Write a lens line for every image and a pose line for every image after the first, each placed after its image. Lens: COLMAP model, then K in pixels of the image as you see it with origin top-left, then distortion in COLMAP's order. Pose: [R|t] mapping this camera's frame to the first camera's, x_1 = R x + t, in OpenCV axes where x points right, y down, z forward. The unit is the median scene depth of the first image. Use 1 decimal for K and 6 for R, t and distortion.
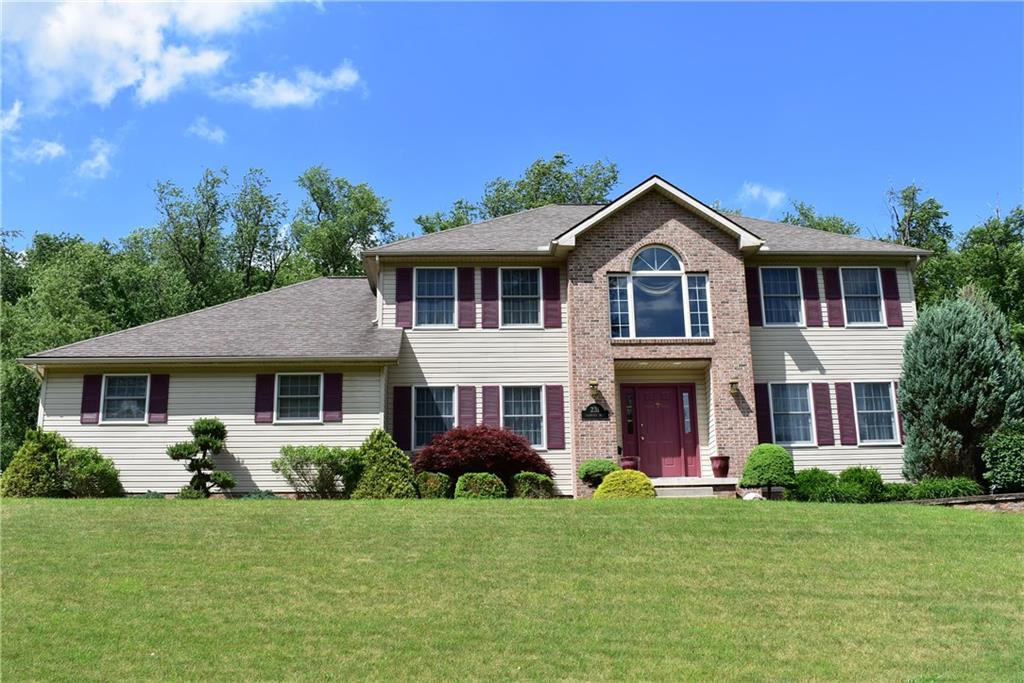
lens RADIAL K [[993.7, 0, 512.0], [0, 993.7, 341.5], [0, 0, 1]] dist [-0.052214, 0.015135]
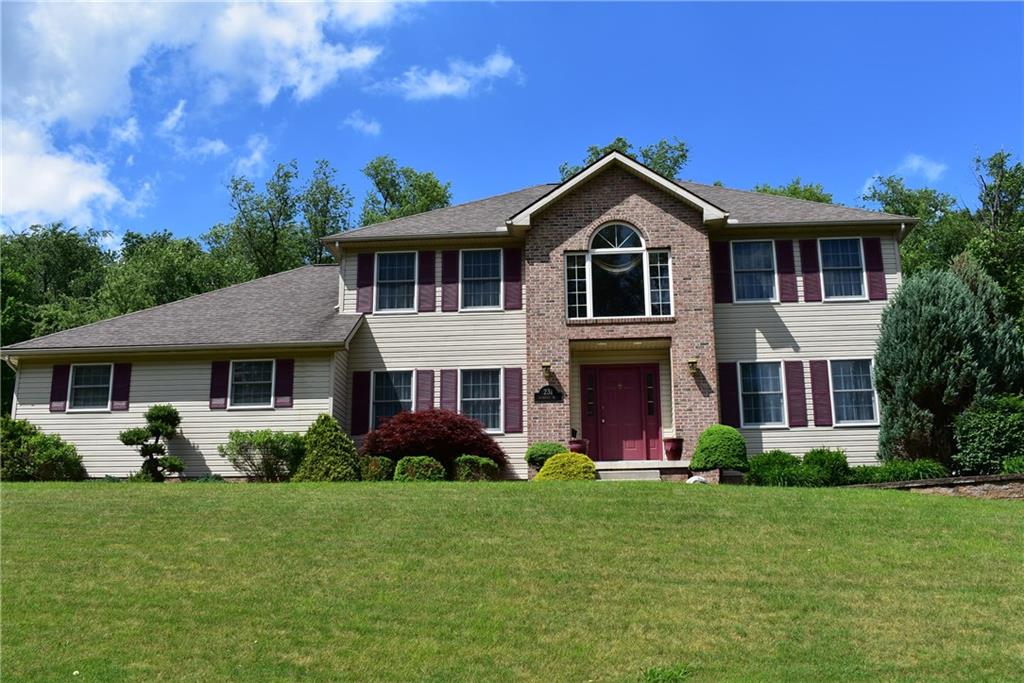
lens RADIAL K [[993.7, 0, 512.0], [0, 993.7, 341.5], [0, 0, 1]] dist [-0.052214, 0.015135]
pose [[0.992040, -0.019379, -0.124427, 0.167780], [0.021039, 0.999706, 0.012042, 0.006235], [0.124157, -0.014564, 0.992156, 0.022777]]
